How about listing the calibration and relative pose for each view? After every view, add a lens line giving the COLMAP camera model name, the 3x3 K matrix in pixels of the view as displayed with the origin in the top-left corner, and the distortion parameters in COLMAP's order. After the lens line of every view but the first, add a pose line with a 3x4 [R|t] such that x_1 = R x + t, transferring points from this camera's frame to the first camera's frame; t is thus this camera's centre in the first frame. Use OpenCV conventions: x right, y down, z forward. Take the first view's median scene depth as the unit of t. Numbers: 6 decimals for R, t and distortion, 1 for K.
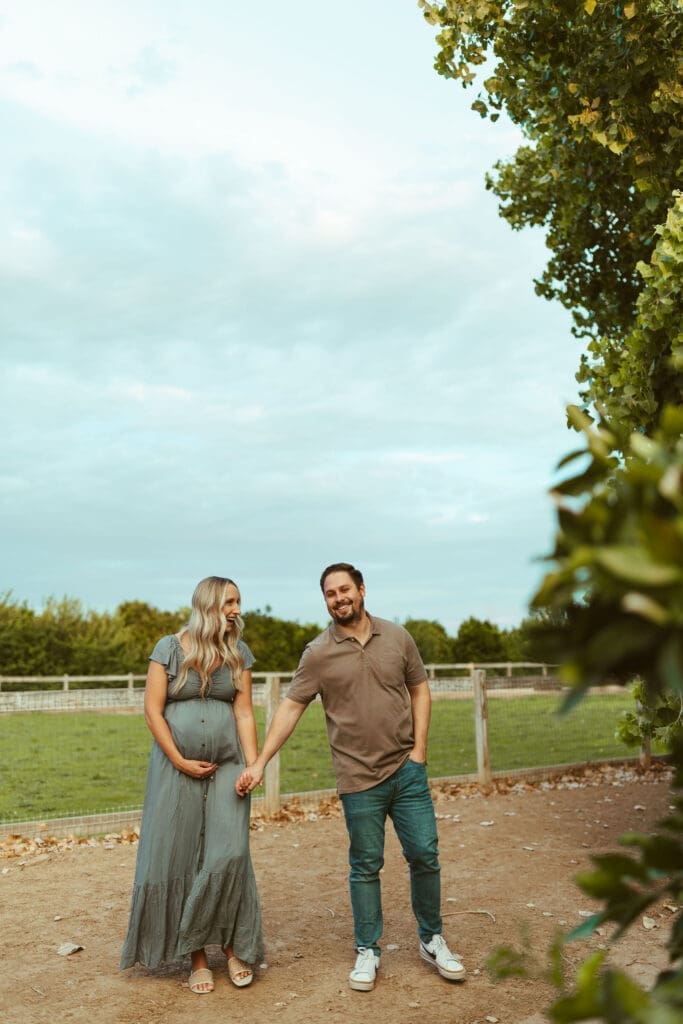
lens RADIAL K [[1060.4, 0, 391.9], [0, 1060.4, 512.6], [0, 0, 1]] dist [-0.004236, -0.021065]
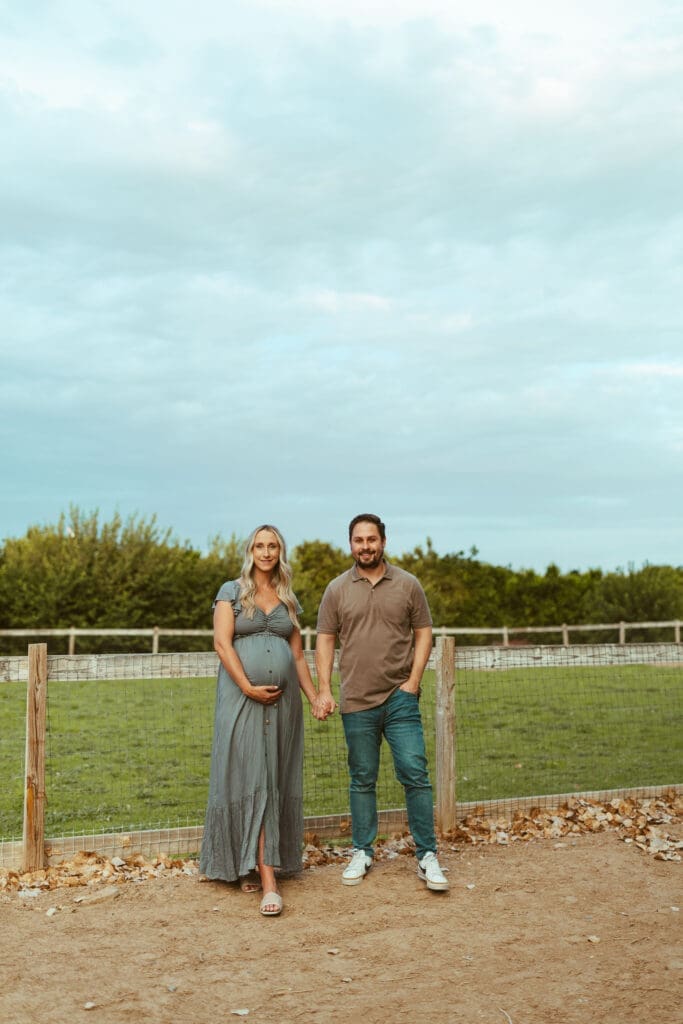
lens RADIAL K [[1174.1, 0, 426.1], [0, 1174.1, 475.4], [0, 0, 1]] dist [0.010581, 0.006232]
pose [[0.984779, -0.008690, -0.173593, 0.006280], [0.012497, 0.999704, 0.020852, 0.014042], [0.173360, -0.022704, 0.984597, 0.107721]]
